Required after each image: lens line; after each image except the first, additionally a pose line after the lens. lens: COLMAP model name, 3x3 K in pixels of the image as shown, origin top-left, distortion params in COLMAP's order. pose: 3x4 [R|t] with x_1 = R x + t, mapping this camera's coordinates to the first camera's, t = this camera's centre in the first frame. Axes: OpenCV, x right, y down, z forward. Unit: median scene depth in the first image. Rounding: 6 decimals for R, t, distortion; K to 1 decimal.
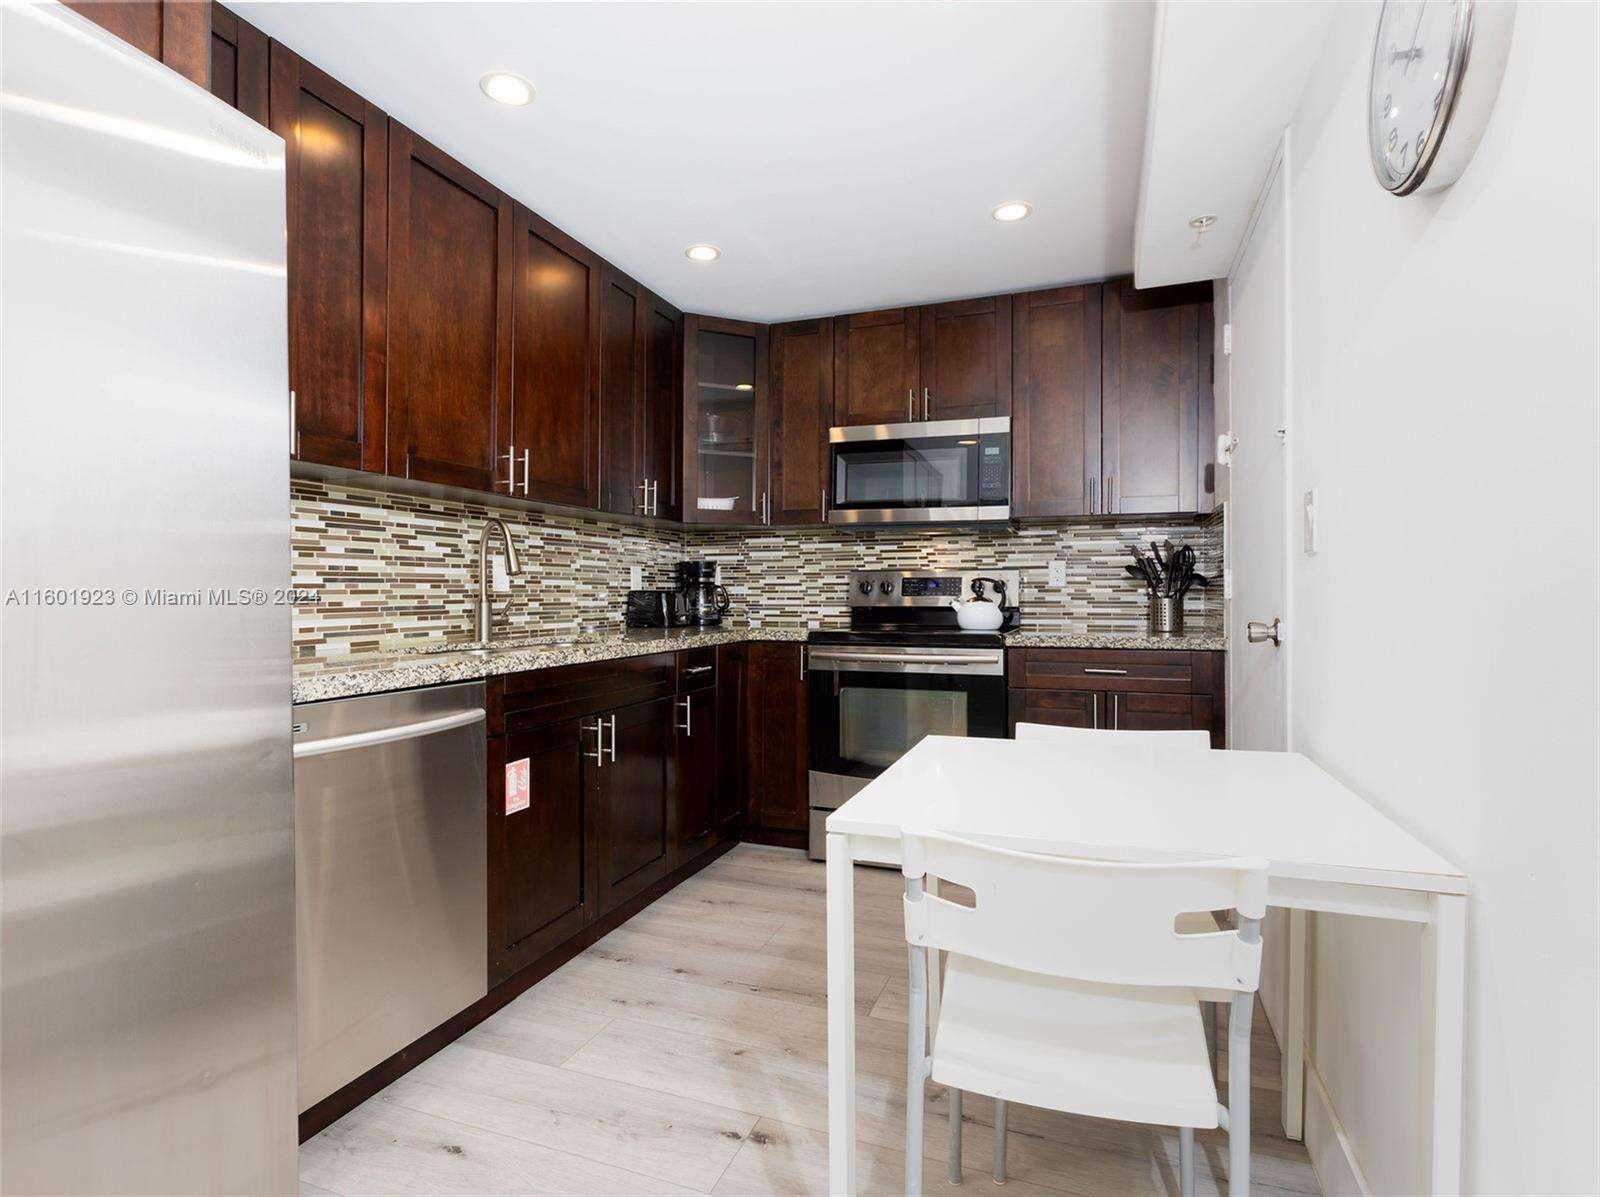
lens RADIAL K [[814.7, 0, 791.2], [0, 814.7, 597.5], [0, 0, 1]] dist [0.003861, -0.001689]
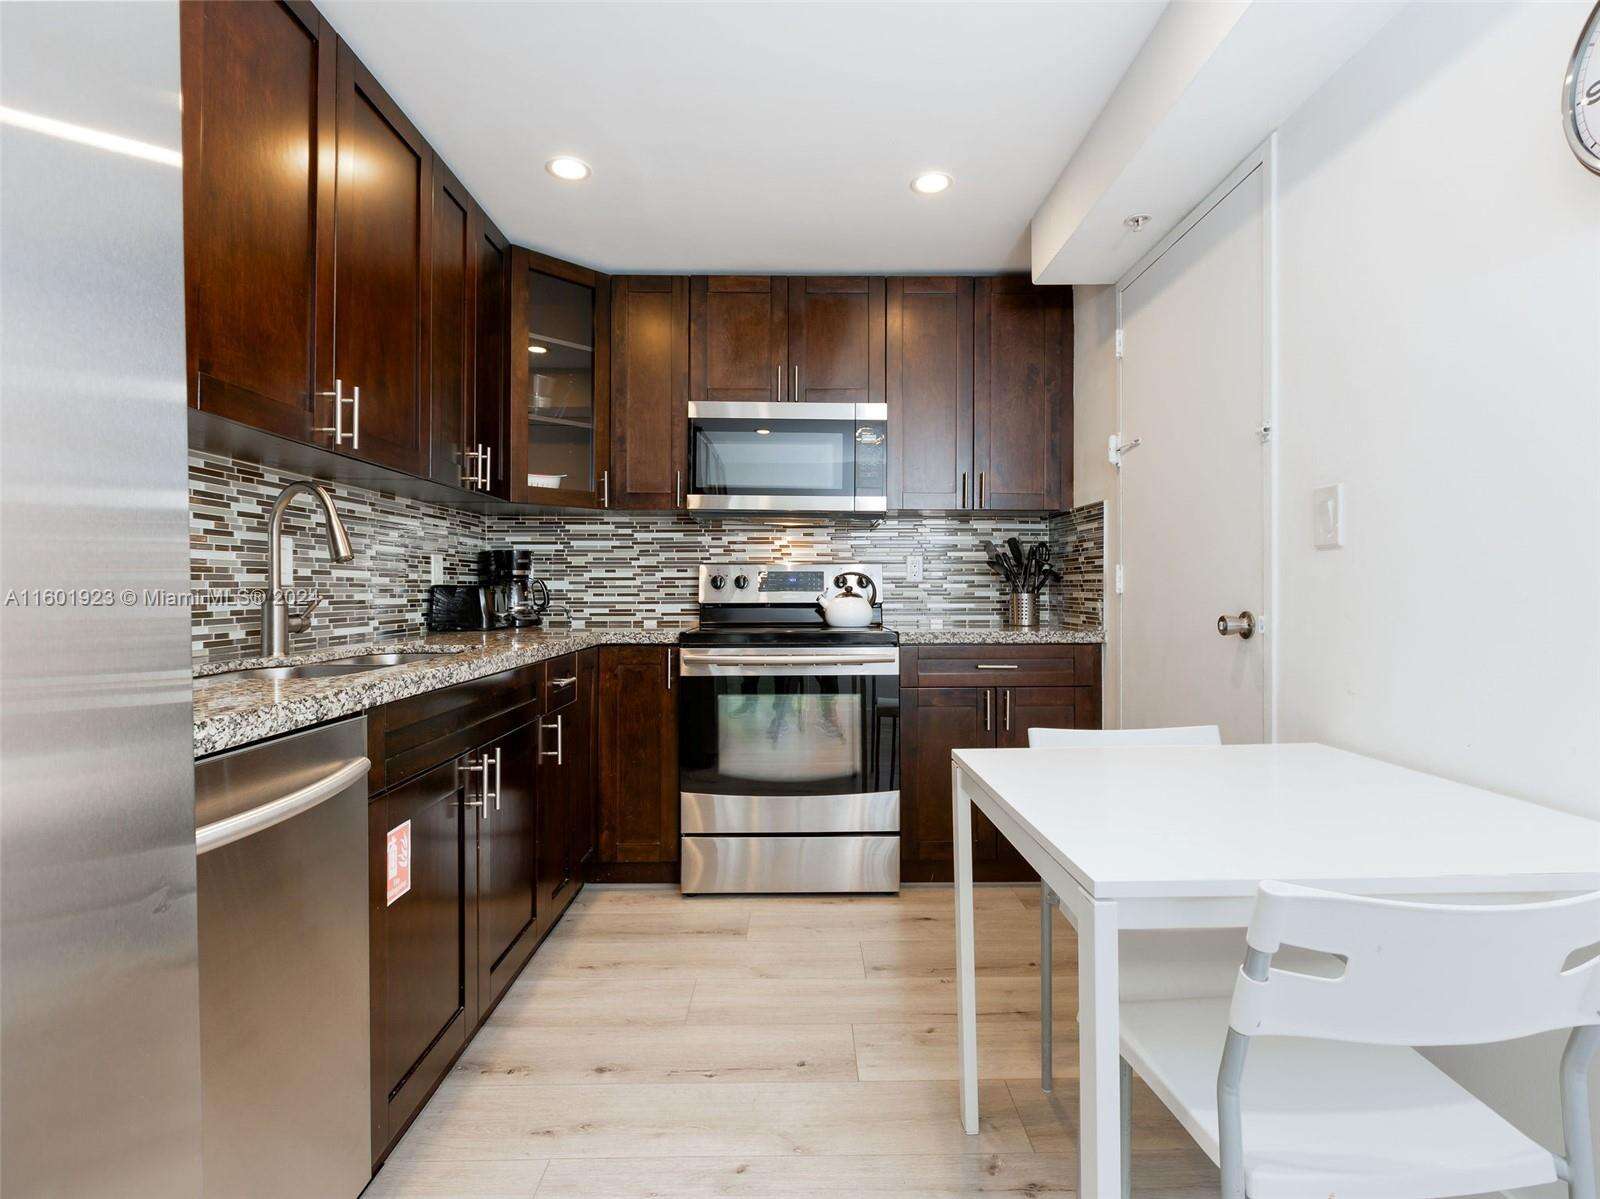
lens RADIAL K [[814.7, 0, 805.7], [0, 814.7, 595.6], [0, 0, 1]] dist [0.003861, -0.001689]
pose [[0.929353, -0.002560, 0.369184, -0.174108], [0.002283, 0.999997, 0.001186, 0.001974], [-0.369186, -0.000259, 0.929355, 0.144137]]
